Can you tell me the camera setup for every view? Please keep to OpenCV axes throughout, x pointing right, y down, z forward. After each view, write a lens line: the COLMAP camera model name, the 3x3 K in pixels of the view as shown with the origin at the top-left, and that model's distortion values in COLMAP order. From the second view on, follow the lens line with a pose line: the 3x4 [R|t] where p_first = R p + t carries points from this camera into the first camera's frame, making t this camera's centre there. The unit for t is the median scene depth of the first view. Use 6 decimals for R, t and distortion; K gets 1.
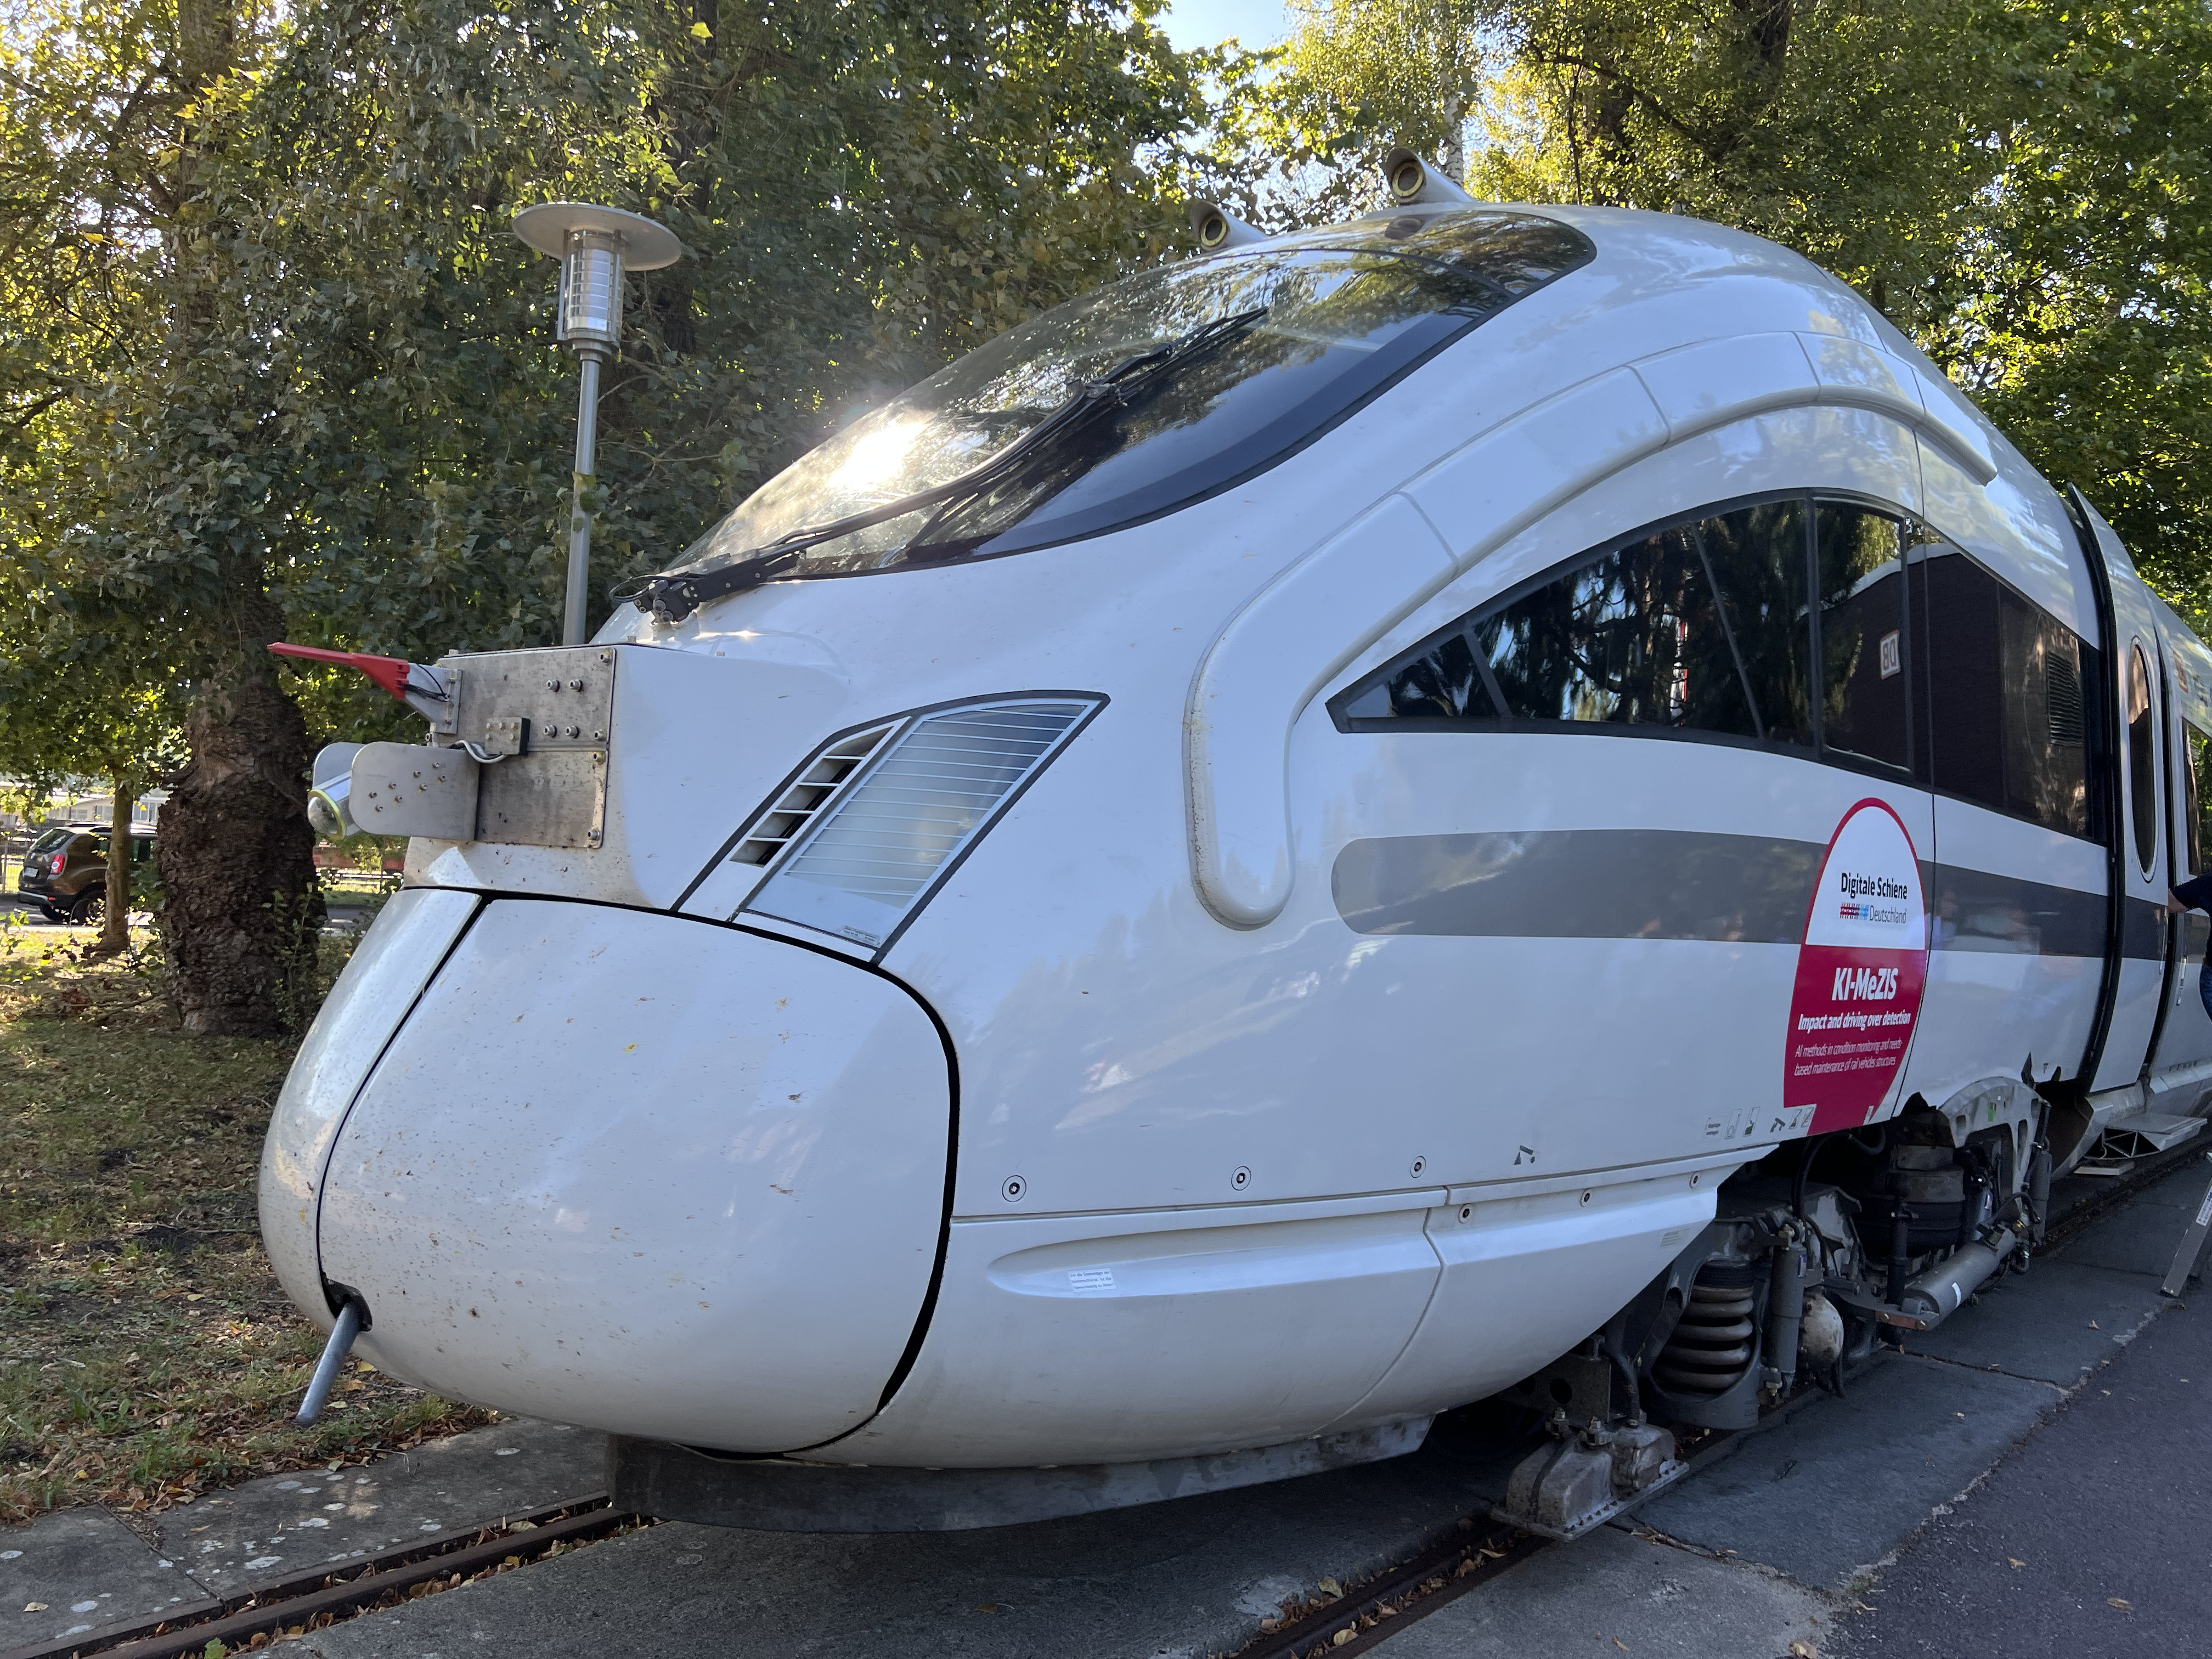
lens RADIAL K [[1683.1, 0, 1091.6], [0, 1683.1, 809.1], [0, 0, 1]] dist [0.044379, -0.047790]
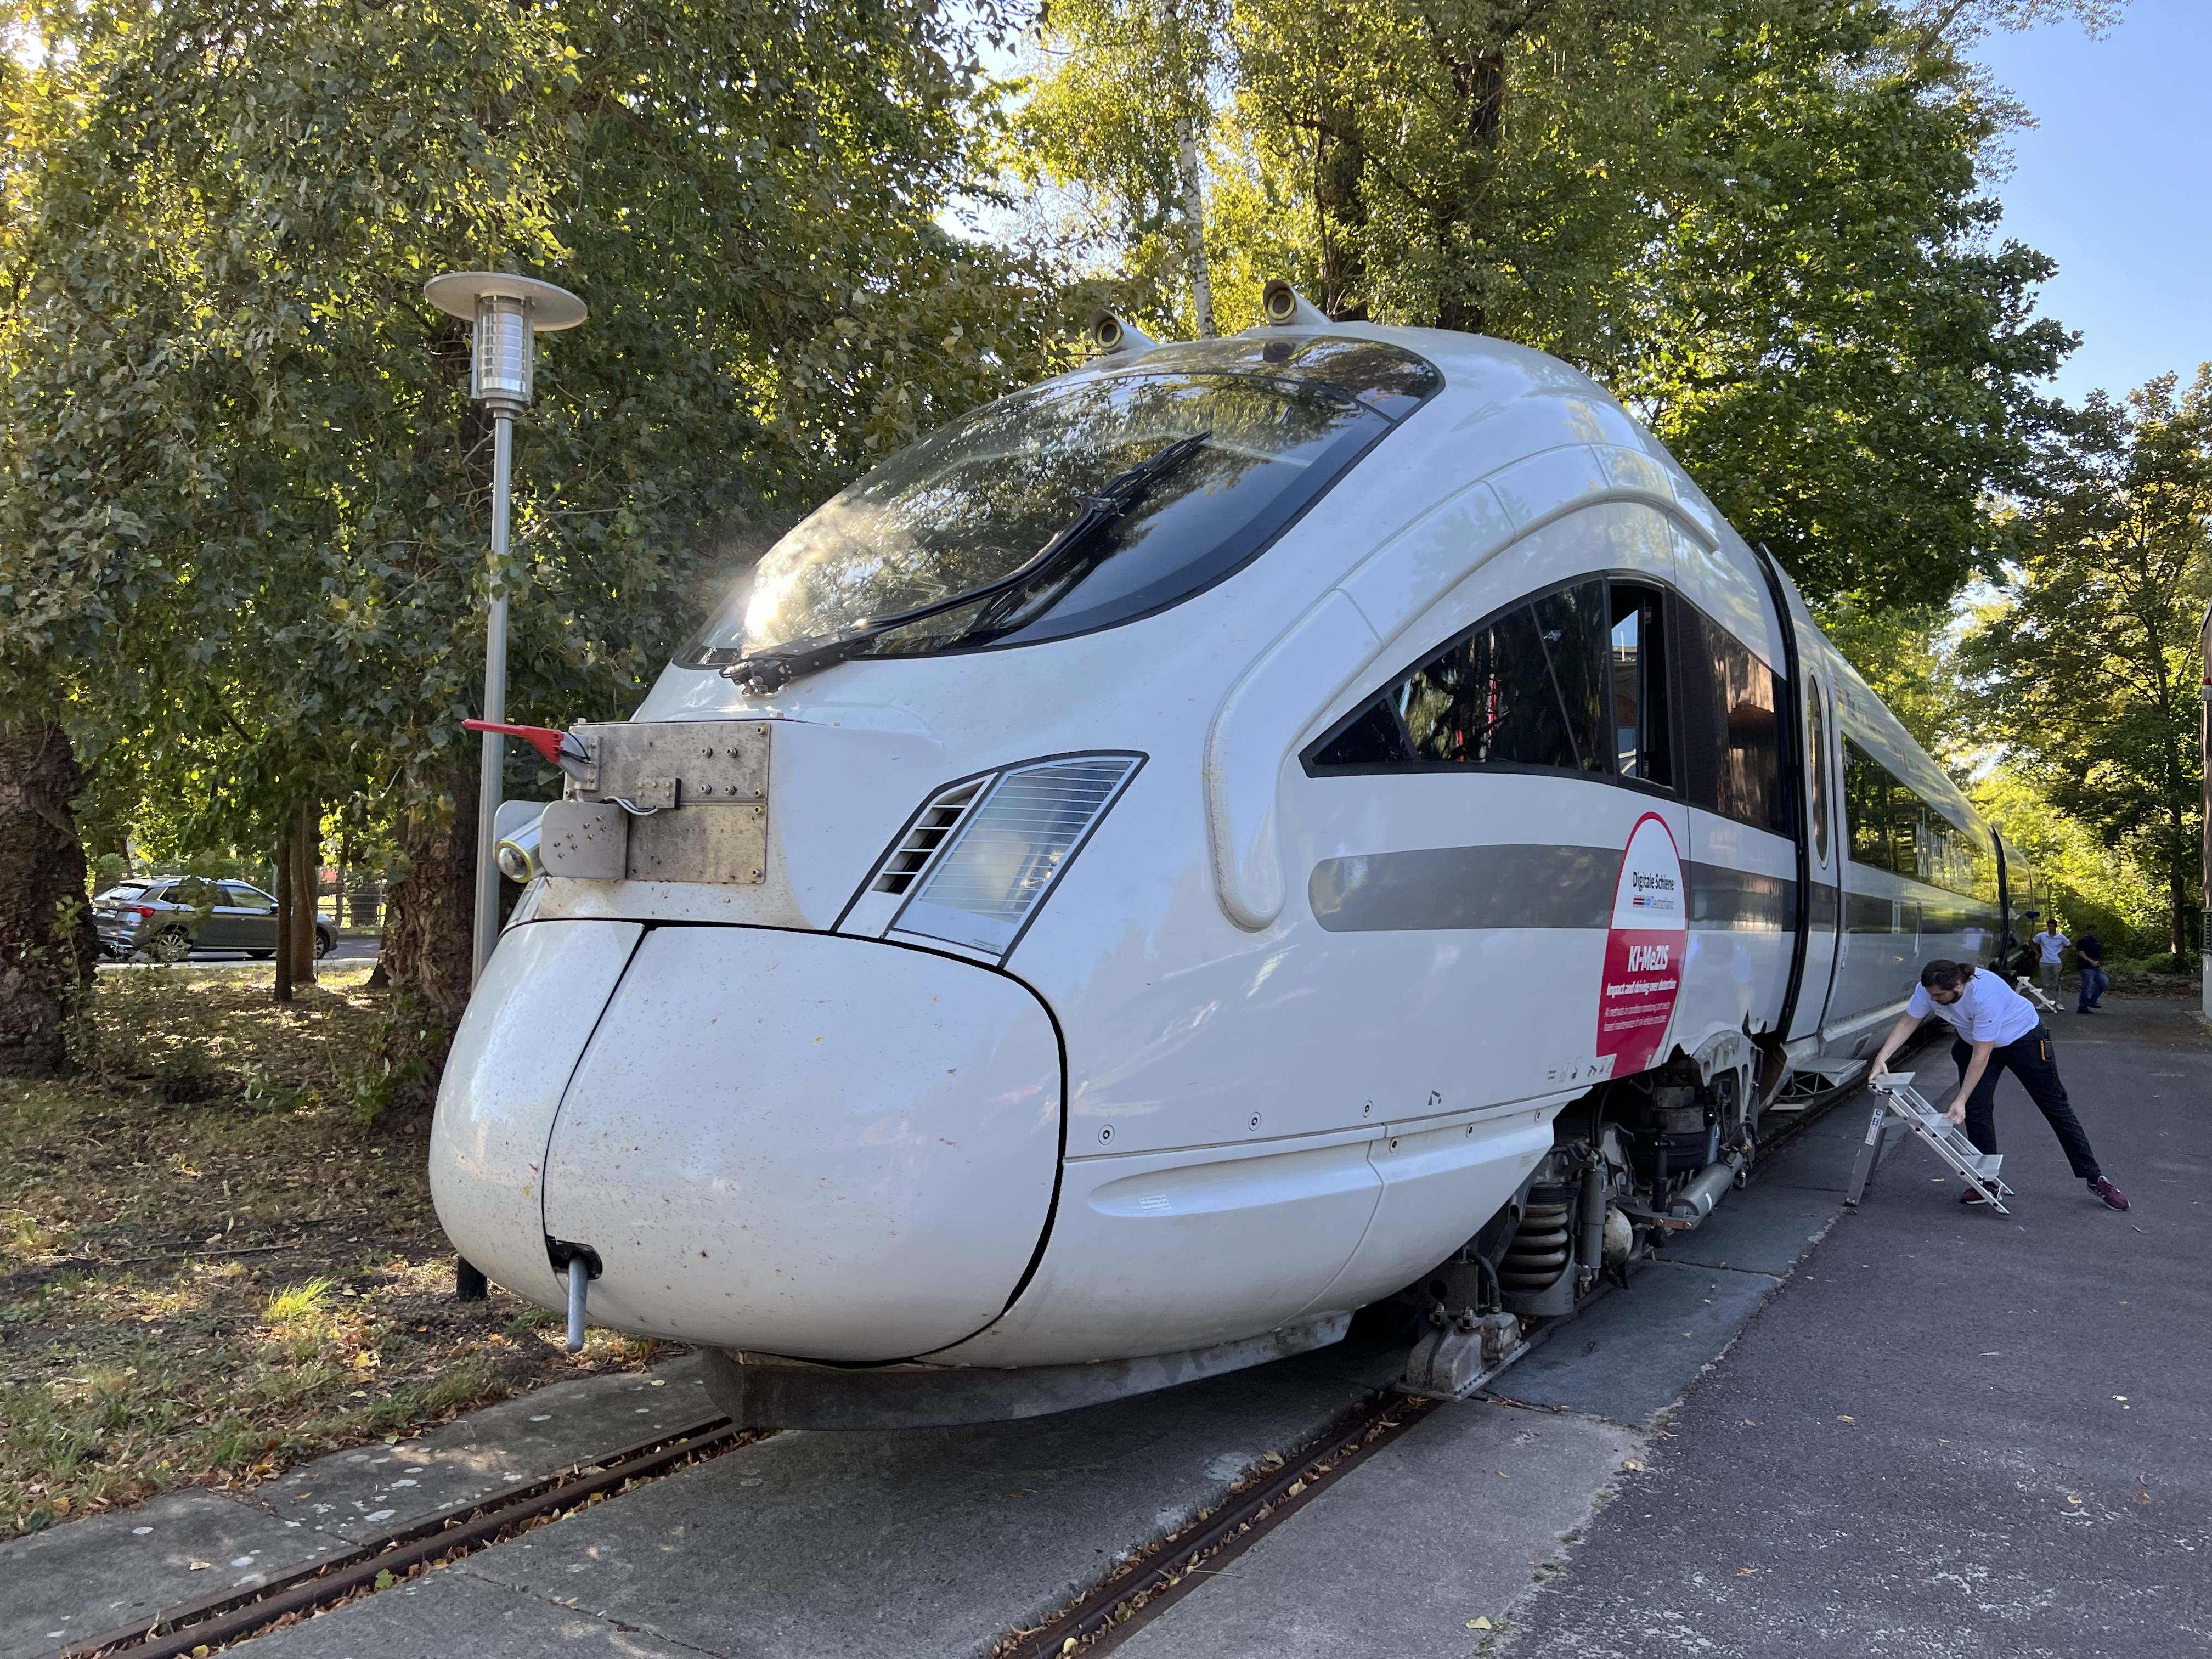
lens RADIAL K [[1683.1, 0, 1129.0], [0, 1683.1, 823.0], [0, 0, 1]] dist [0.044379, -0.047790]
pose [[0.981899, -0.020968, 0.188241, -0.187693], [0.019706, 0.999769, 0.008573, -0.019383], [-0.188378, -0.004708, 0.982085, -0.198302]]
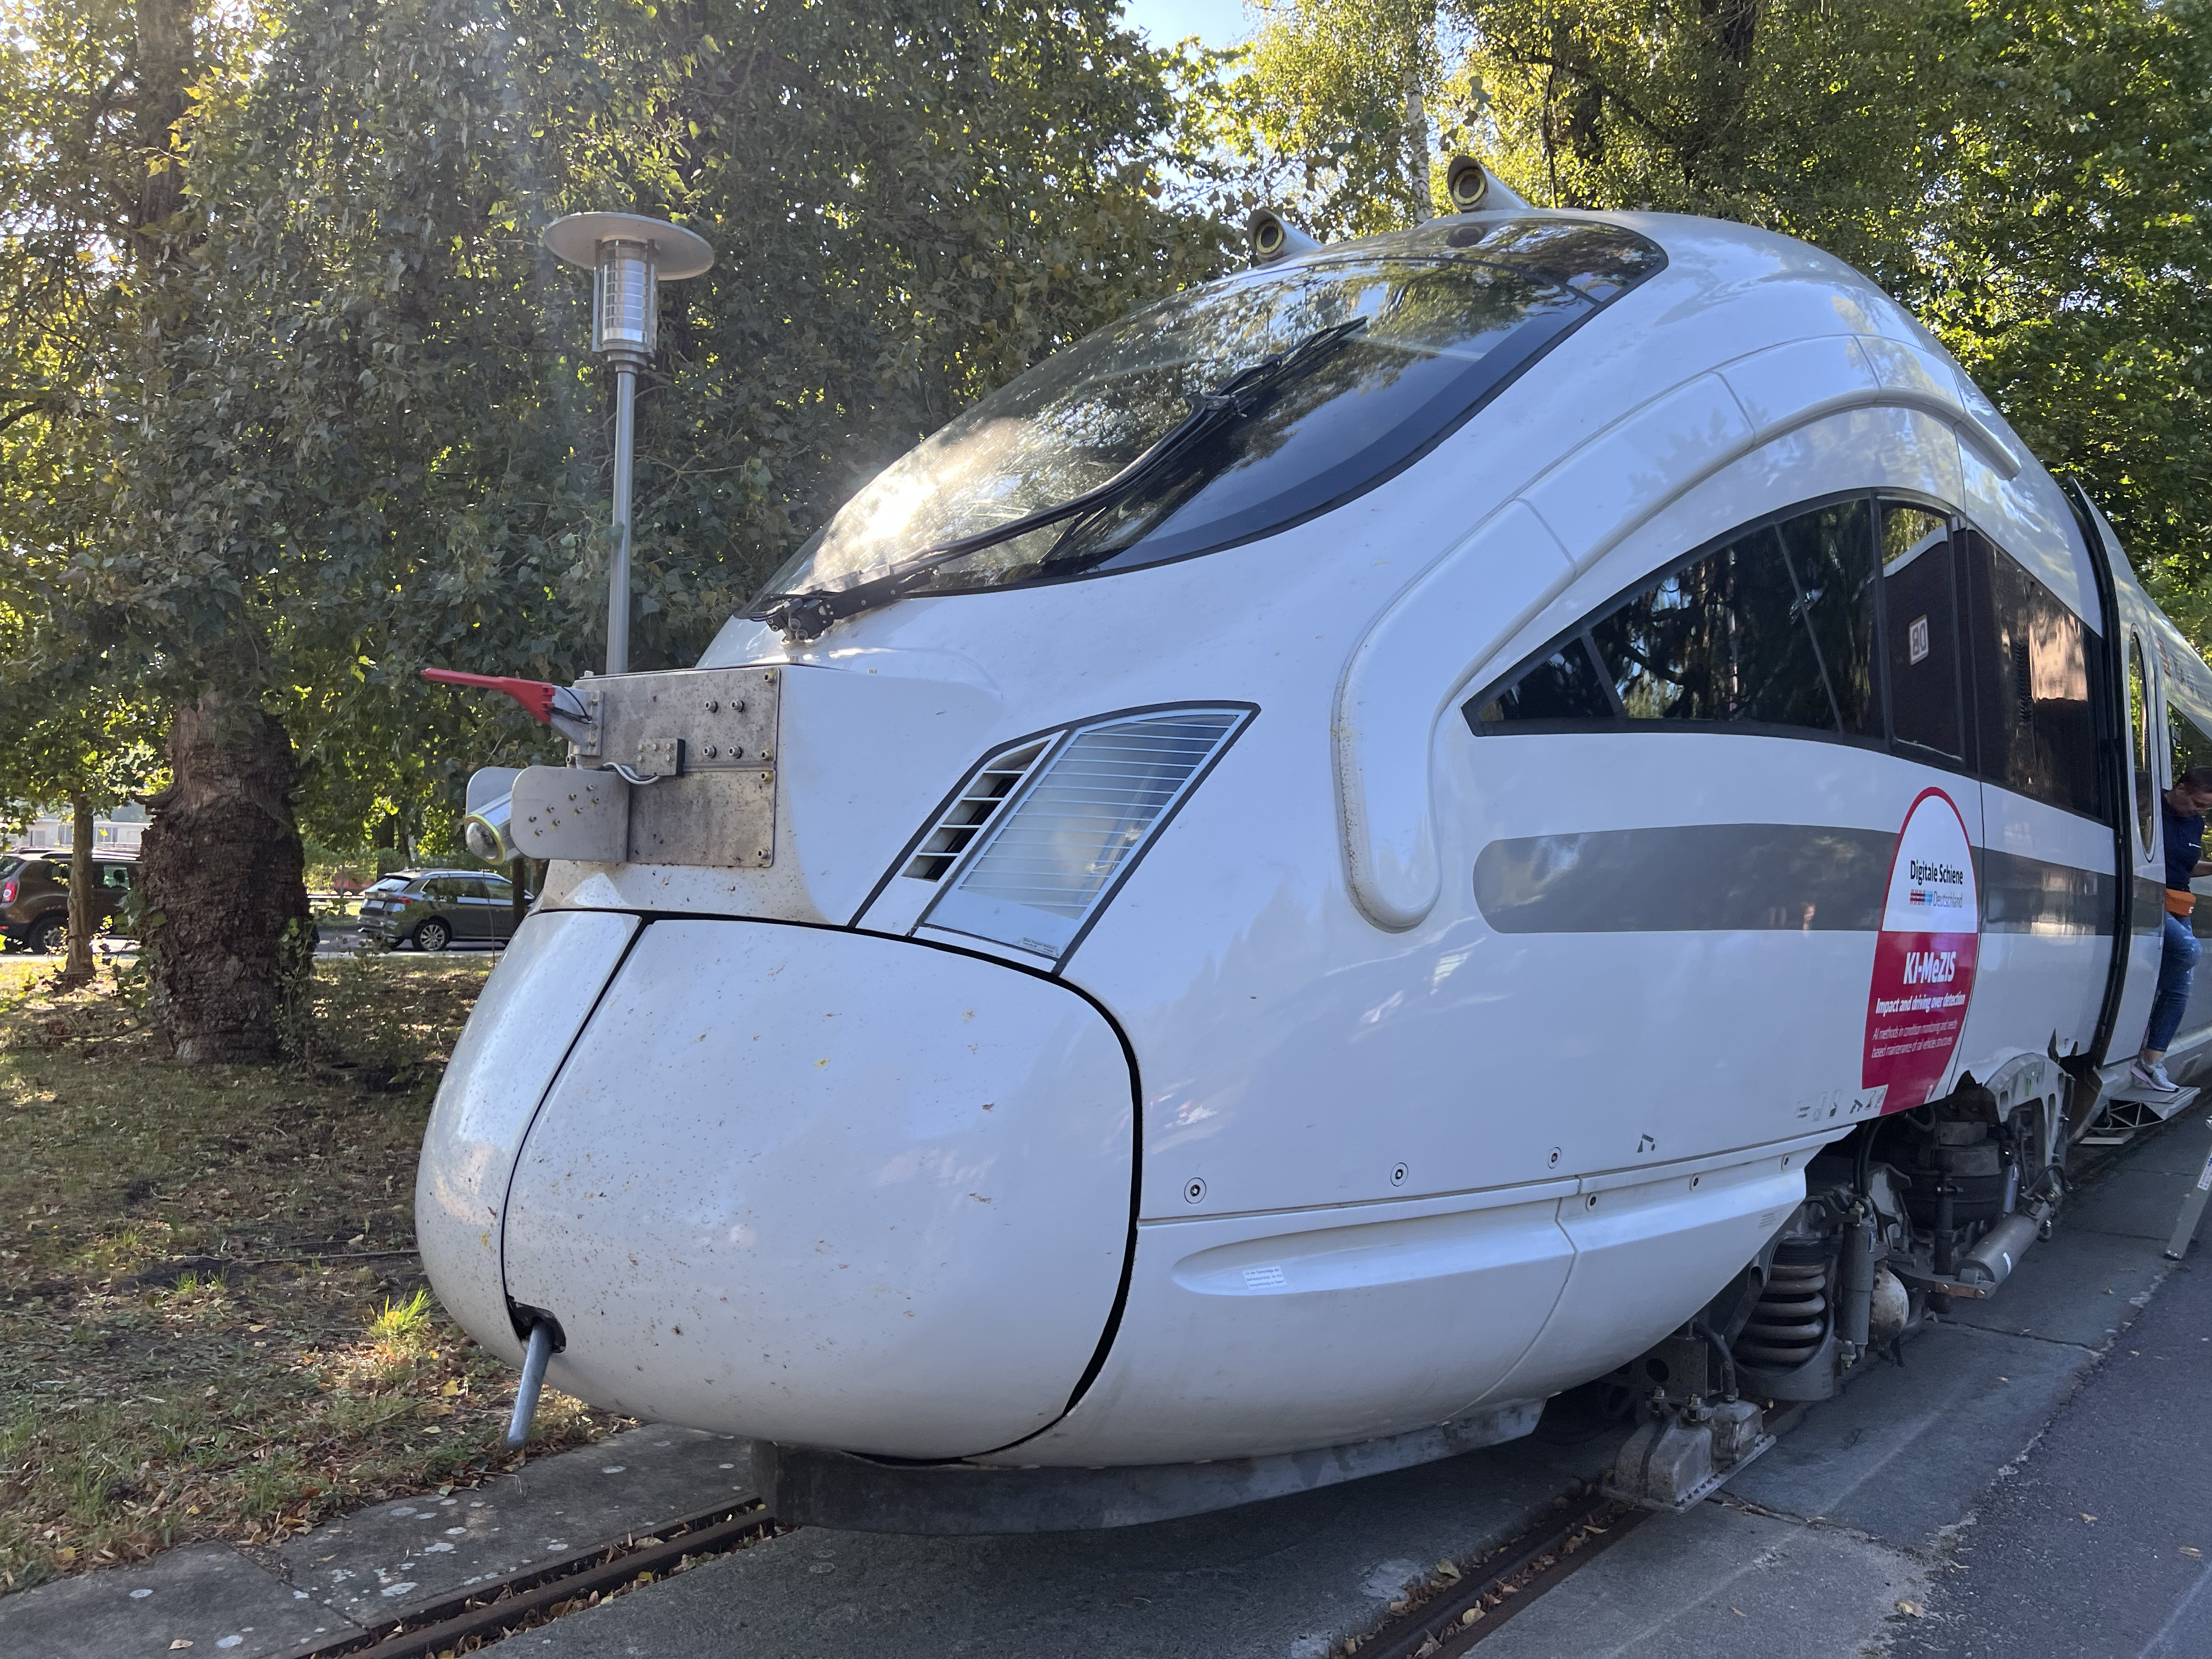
lens RADIAL K [[1683.1, 0, 1124.2], [0, 1683.1, 828.8], [0, 0, 1]] dist [0.044379, -0.047790]
pose [[0.998715, -0.023223, 0.045037, -0.090479], [0.022741, 0.999679, 0.011178, -0.004478], [-0.045282, -0.010139, 0.998923, -0.011192]]
